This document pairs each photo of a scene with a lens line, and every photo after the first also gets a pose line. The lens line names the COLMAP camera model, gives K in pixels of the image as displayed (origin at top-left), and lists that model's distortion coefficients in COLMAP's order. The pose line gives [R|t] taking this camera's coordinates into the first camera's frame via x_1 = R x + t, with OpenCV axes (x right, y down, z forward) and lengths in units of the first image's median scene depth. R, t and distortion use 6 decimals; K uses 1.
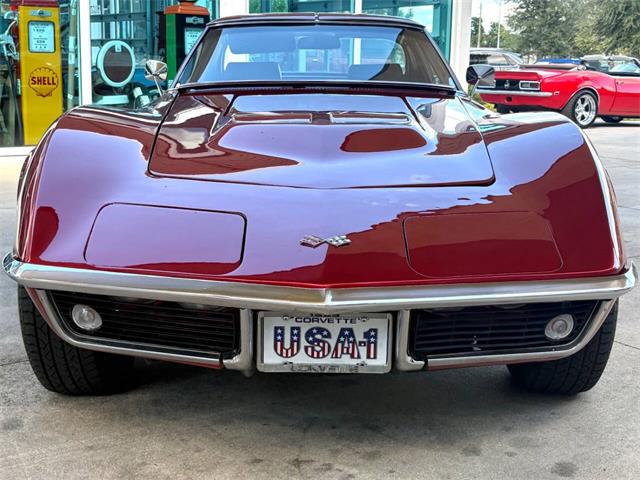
lens RADIAL K [[816.9, 0, 320.0], [0, 816.9, 240.0], [0, 0, 1]] dist [0.163459, -0.567416]
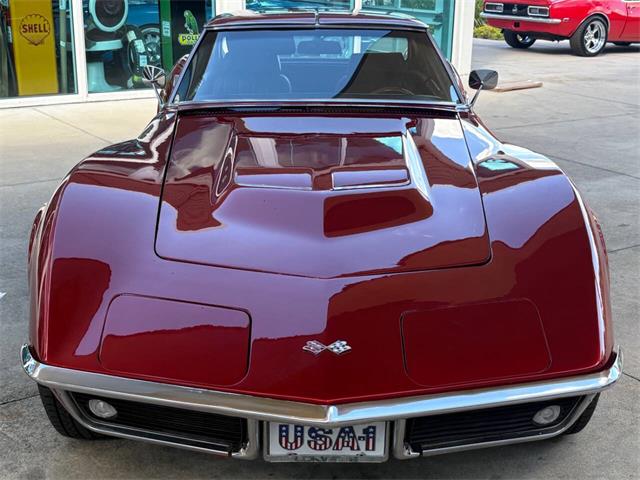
lens RADIAL K [[822.7, 0, 320.0], [0, 822.7, 269.6], [0, 0, 1]] dist [0.172626, -0.558895]
pose [[0.999992, -0.003841, -0.001135, -0.000565], [0.003971, 0.987510, 0.157509, -0.249486], [0.000516, -0.157512, 0.987517, -0.030914]]
